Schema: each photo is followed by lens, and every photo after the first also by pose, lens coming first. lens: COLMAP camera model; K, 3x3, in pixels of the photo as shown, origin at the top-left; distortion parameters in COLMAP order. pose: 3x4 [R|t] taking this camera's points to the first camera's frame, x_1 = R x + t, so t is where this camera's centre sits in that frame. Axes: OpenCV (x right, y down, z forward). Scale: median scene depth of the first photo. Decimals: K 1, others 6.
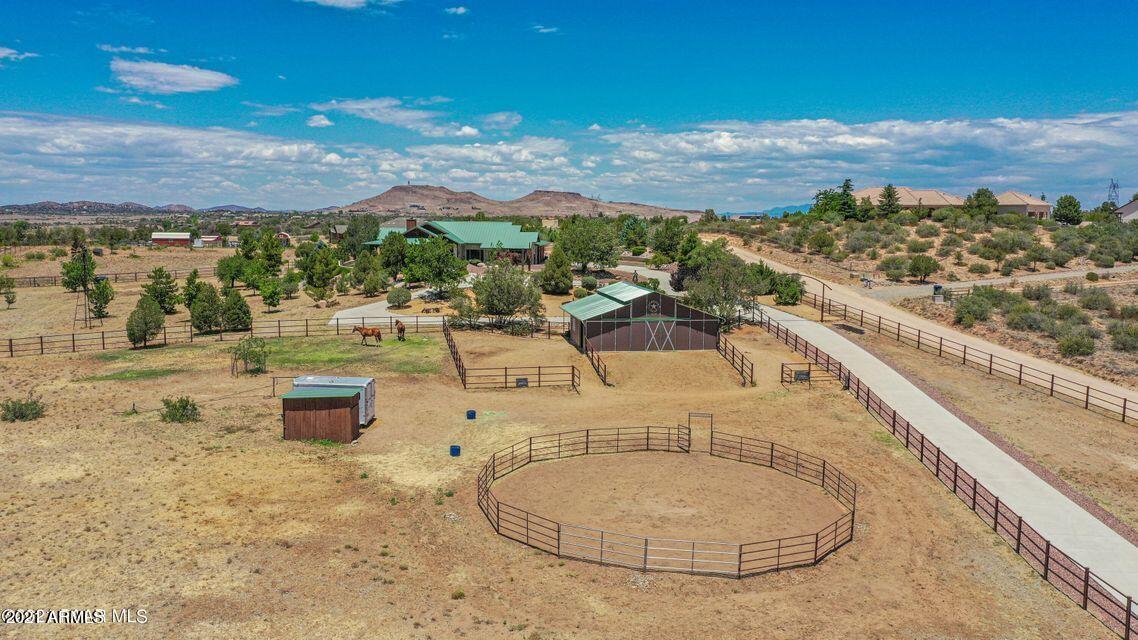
lens RADIAL K [[942.0, 0, 555.0], [0, 942.0, 318.0], [0, 0, 1]] dist [0.028976, 0.012235]
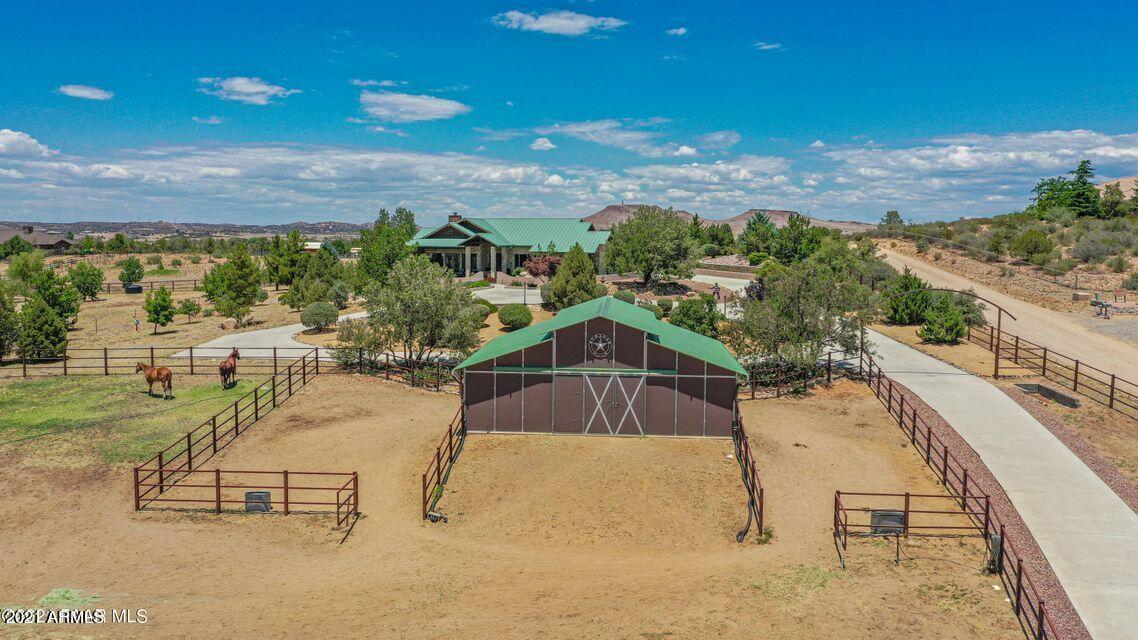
lens RADIAL K [[942.0, 0, 555.0], [0, 942.0, 318.0], [0, 0, 1]] dist [0.028976, 0.012235]
pose [[0.974674, 0.022068, -0.222539, 0.142623], [-0.026621, 0.999493, -0.017481, -0.013004], [0.222040, 0.022963, 0.974767, 0.376461]]
